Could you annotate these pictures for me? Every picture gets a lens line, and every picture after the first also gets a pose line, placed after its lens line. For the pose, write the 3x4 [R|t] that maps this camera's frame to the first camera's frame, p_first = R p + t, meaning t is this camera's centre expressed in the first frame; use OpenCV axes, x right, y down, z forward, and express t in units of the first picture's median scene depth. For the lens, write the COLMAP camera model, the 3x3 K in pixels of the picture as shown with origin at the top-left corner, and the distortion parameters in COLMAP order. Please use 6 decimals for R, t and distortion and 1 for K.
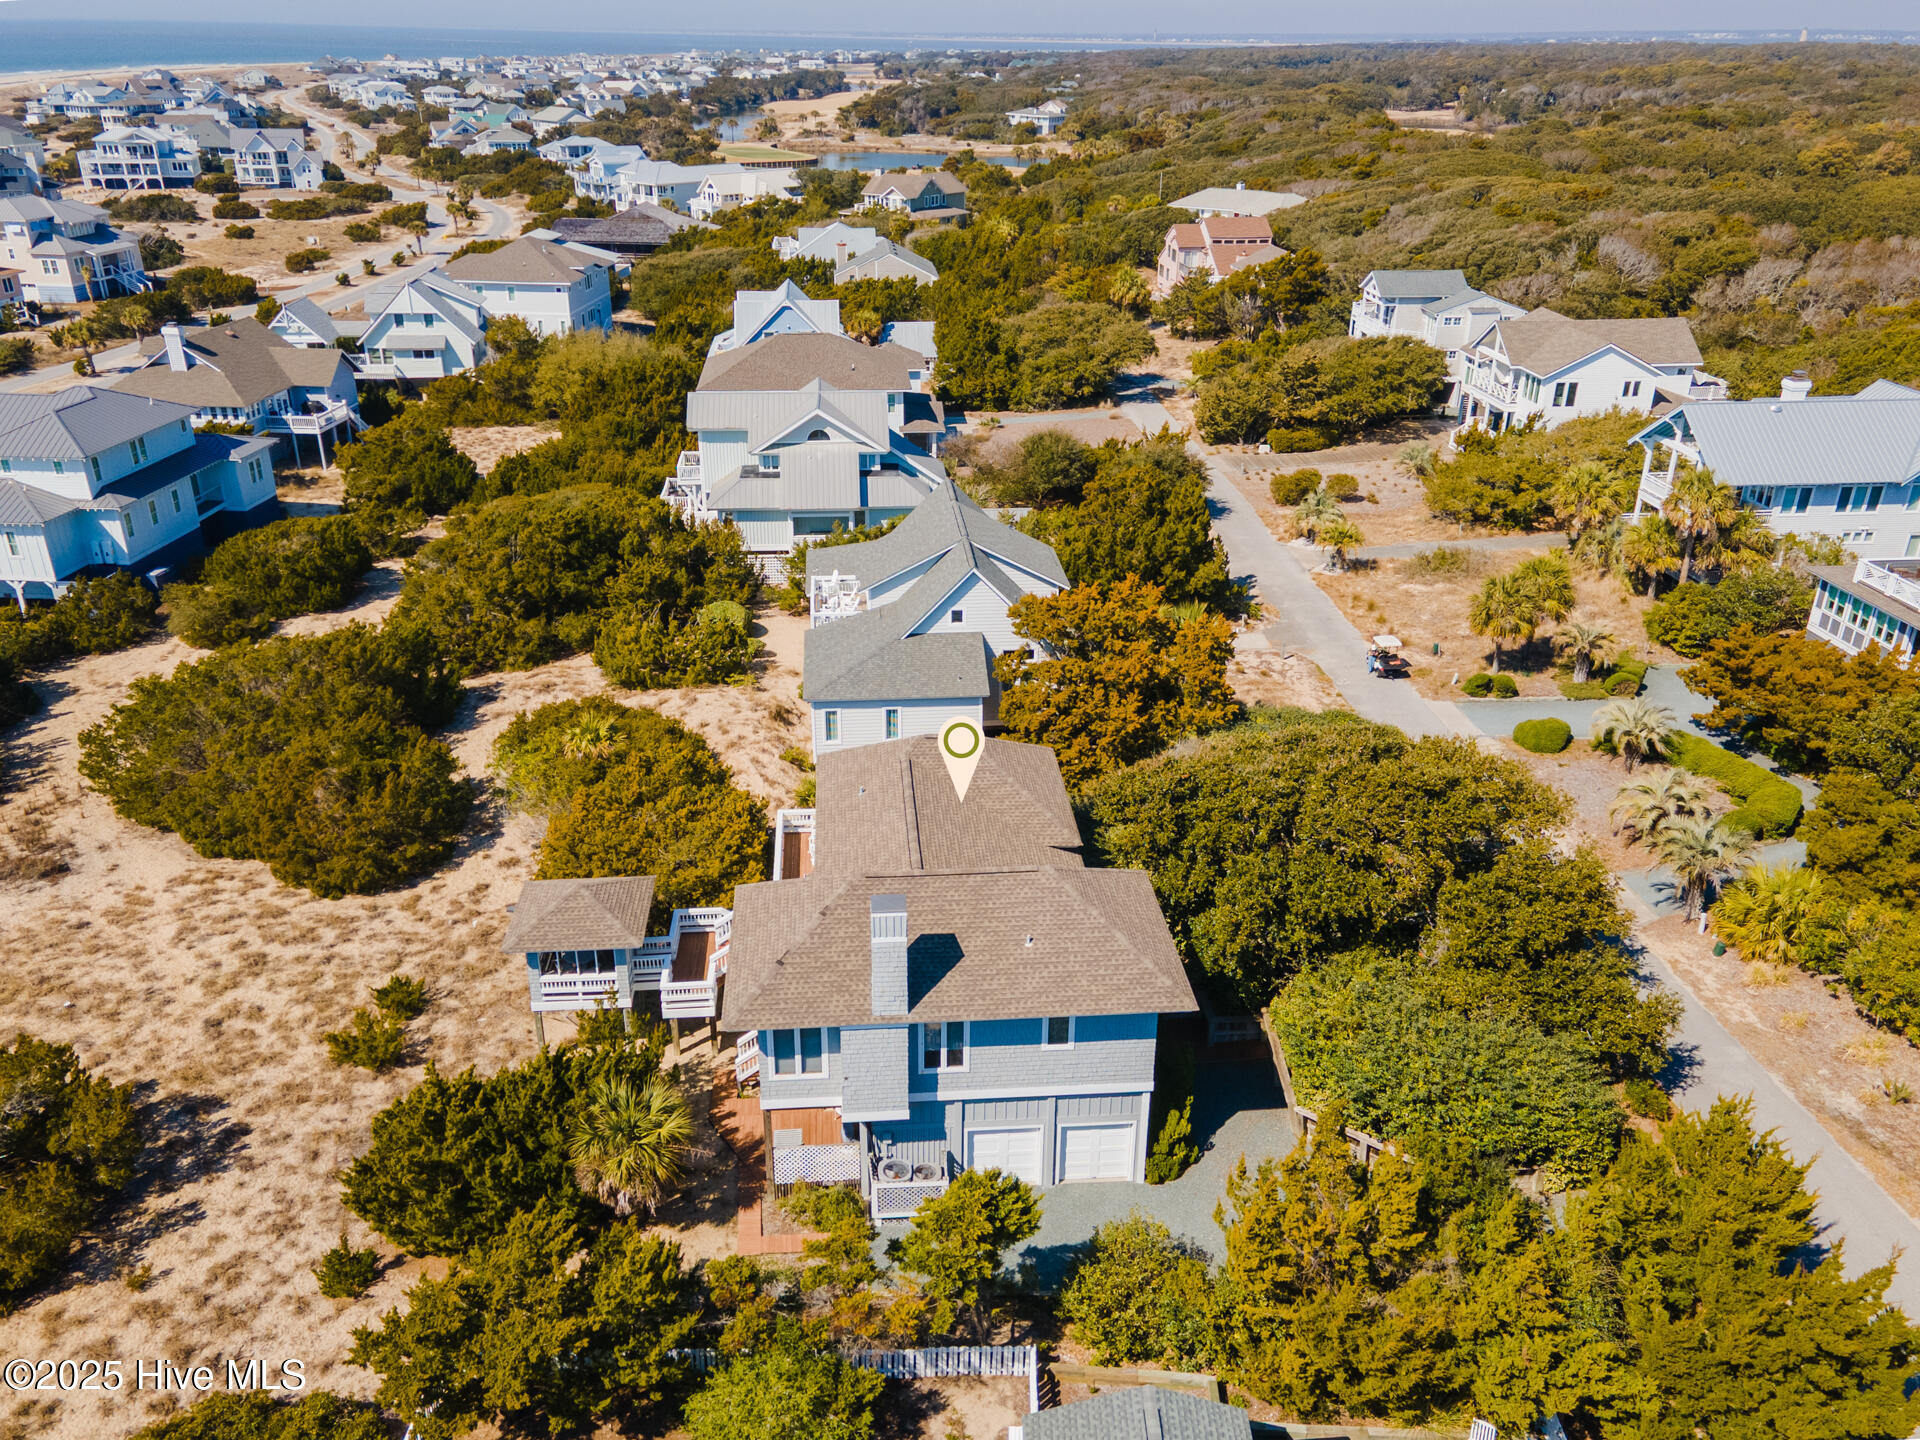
lens RADIAL K [[1481.3, 0, 955.6], [0, 1481.3, 715.2], [0, 0, 1]] dist [0.021771, 0.039709]
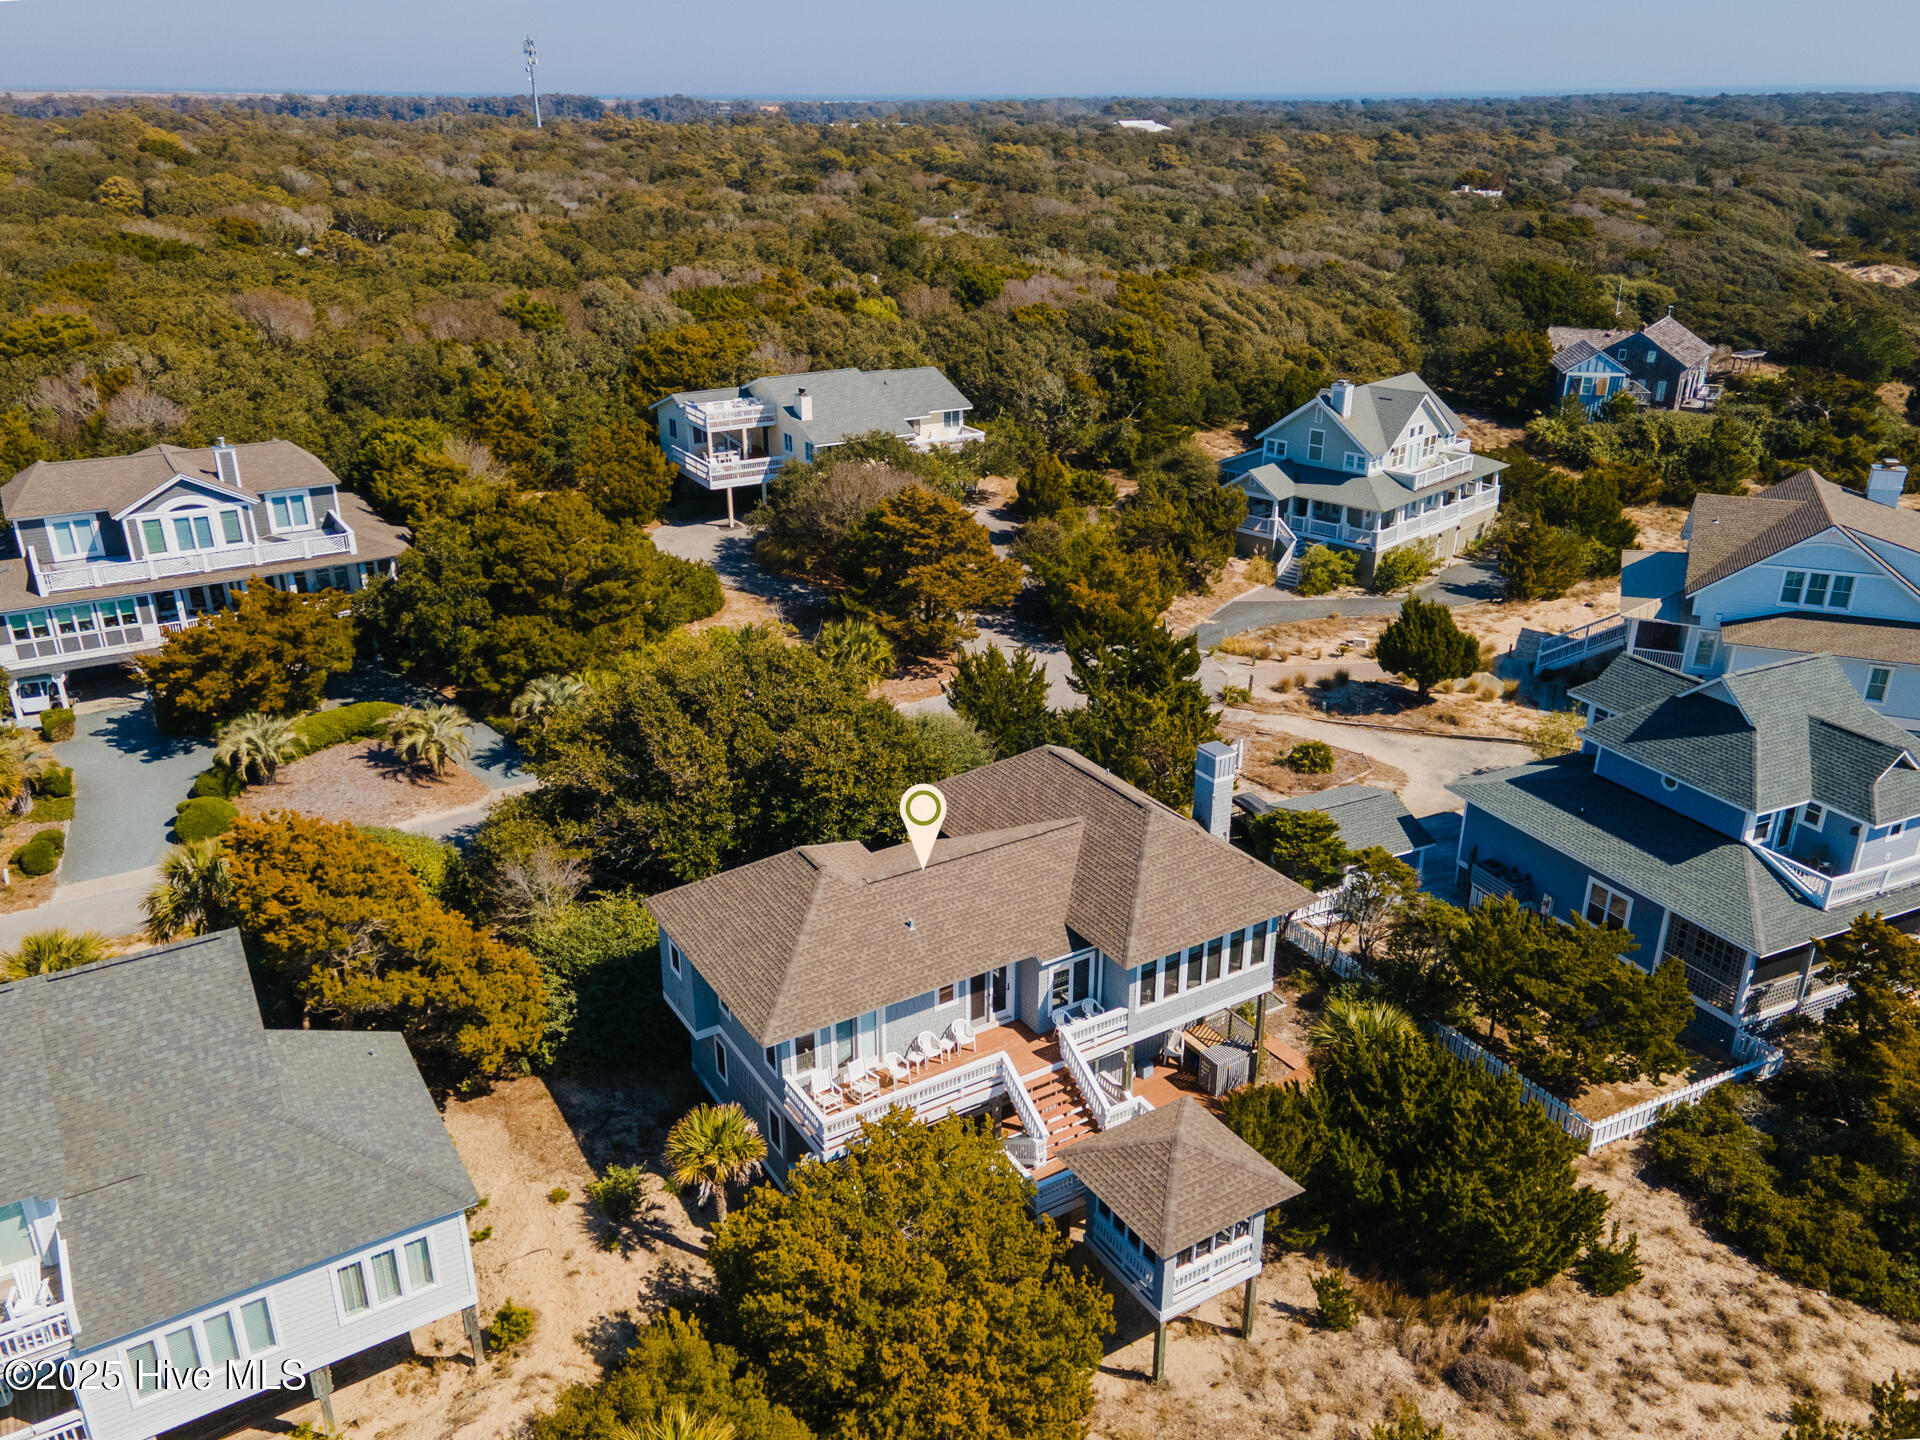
lens RADIAL K [[1481.3, 0, 955.6], [0, 1481.3, 715.2], [0, 0, 1]] dist [0.021771, 0.039709]
pose [[-0.451699, -0.350574, 0.820406, -0.391349], [0.367748, 0.764647, 0.529222, -0.256740], [-0.812852, 0.540752, -0.216468, 0.598145]]
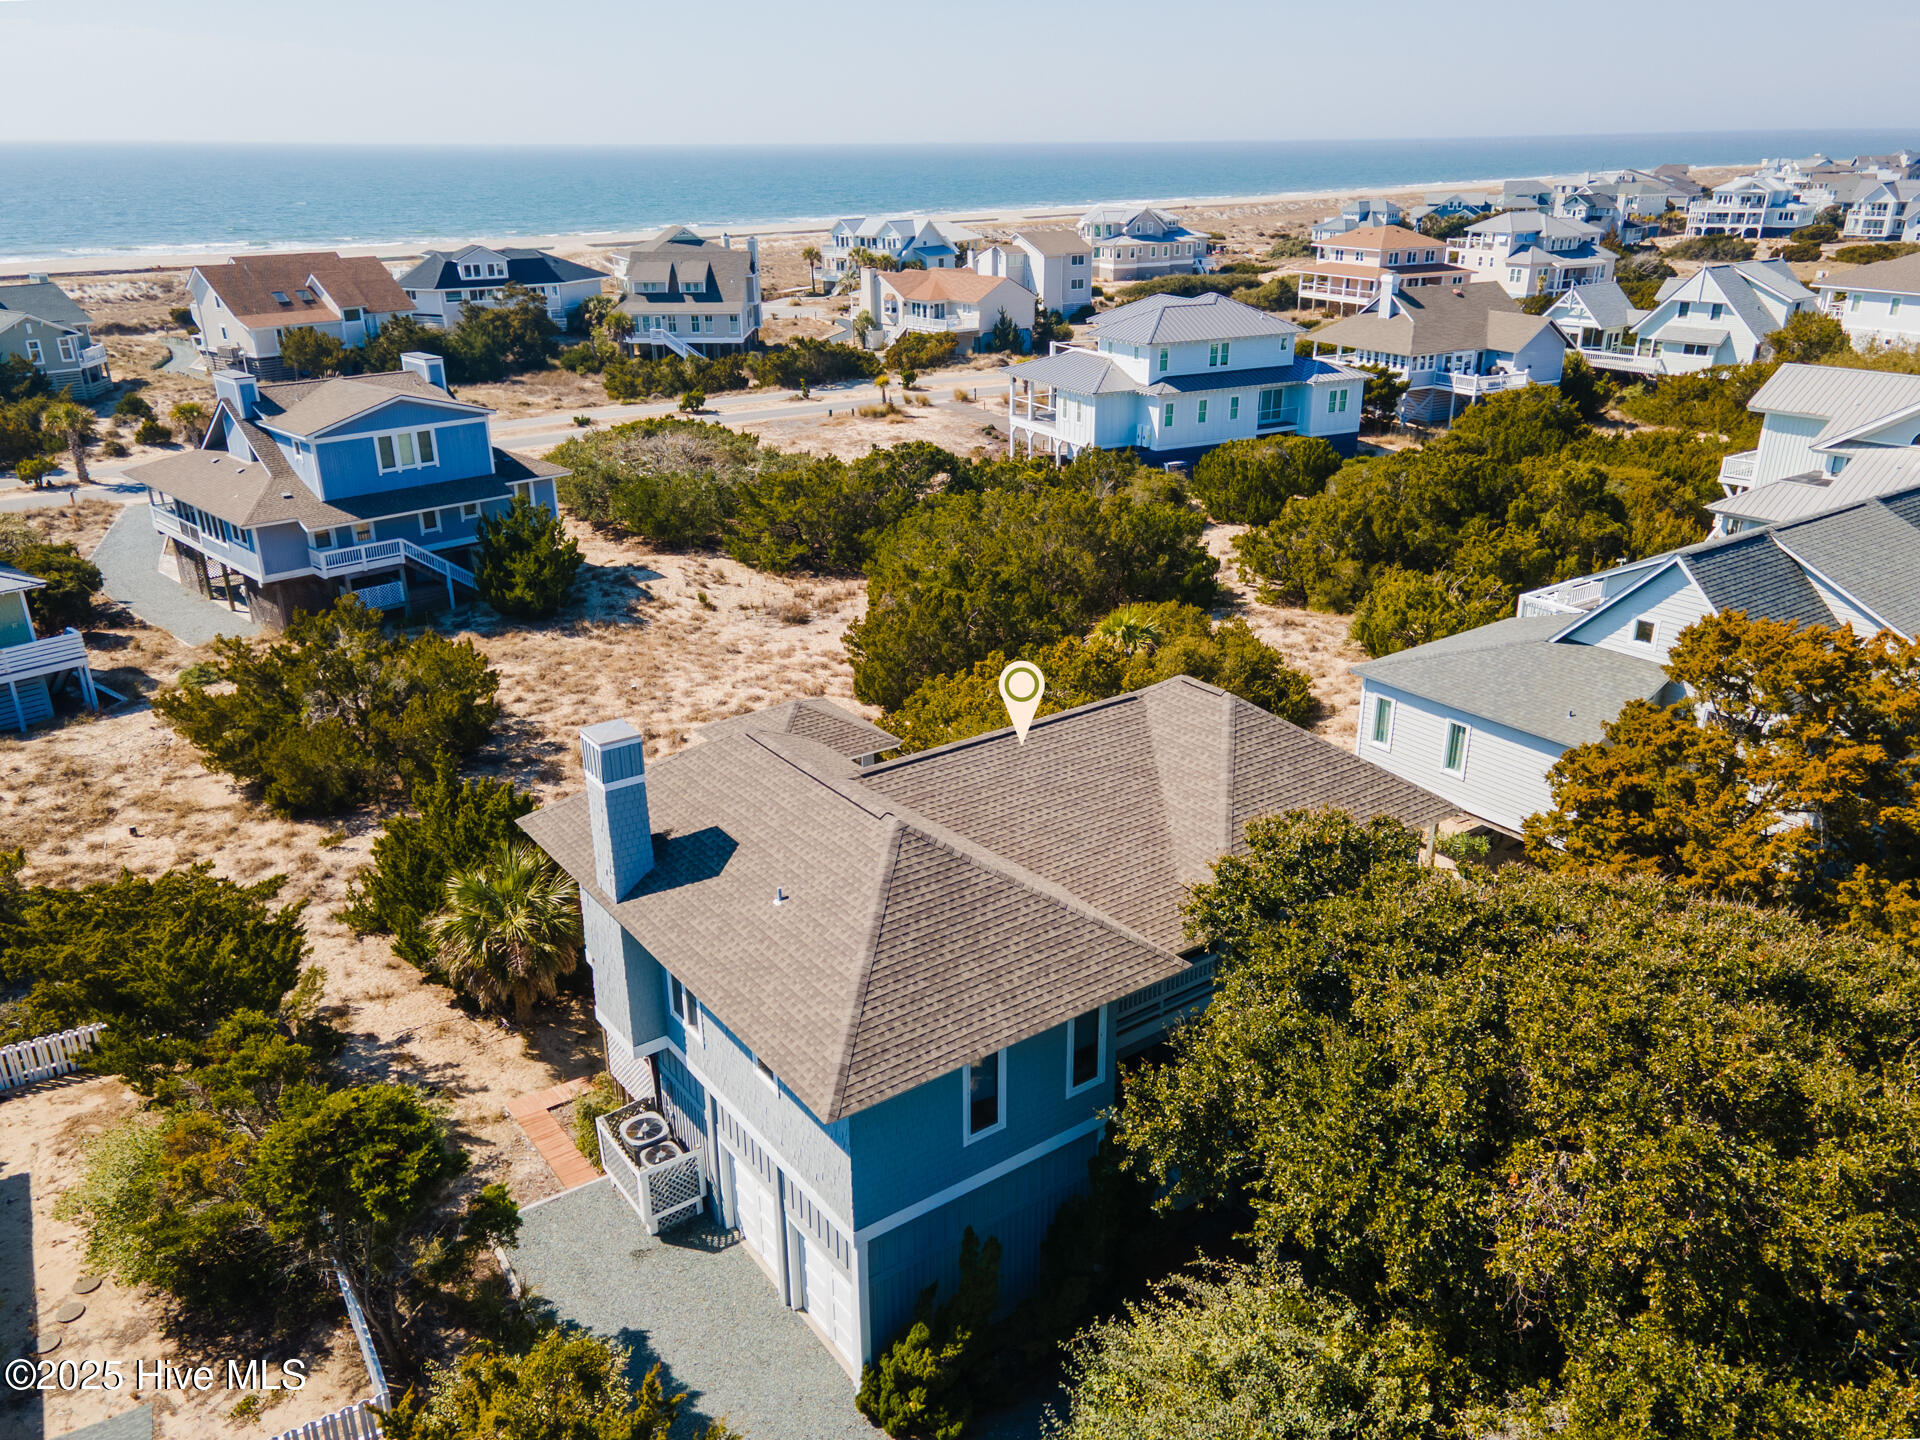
lens RADIAL K [[1448.4, 0, 964.5], [0, 1448.4, 721.0], [0, 0, 1]] dist [0.000067, 0.076830]
pose [[0.518571, 0.306288, -0.798293, 0.249686], [-0.343433, 0.929628, 0.133585, -0.011279], [0.783032, 0.204886, 0.587268, 0.306591]]
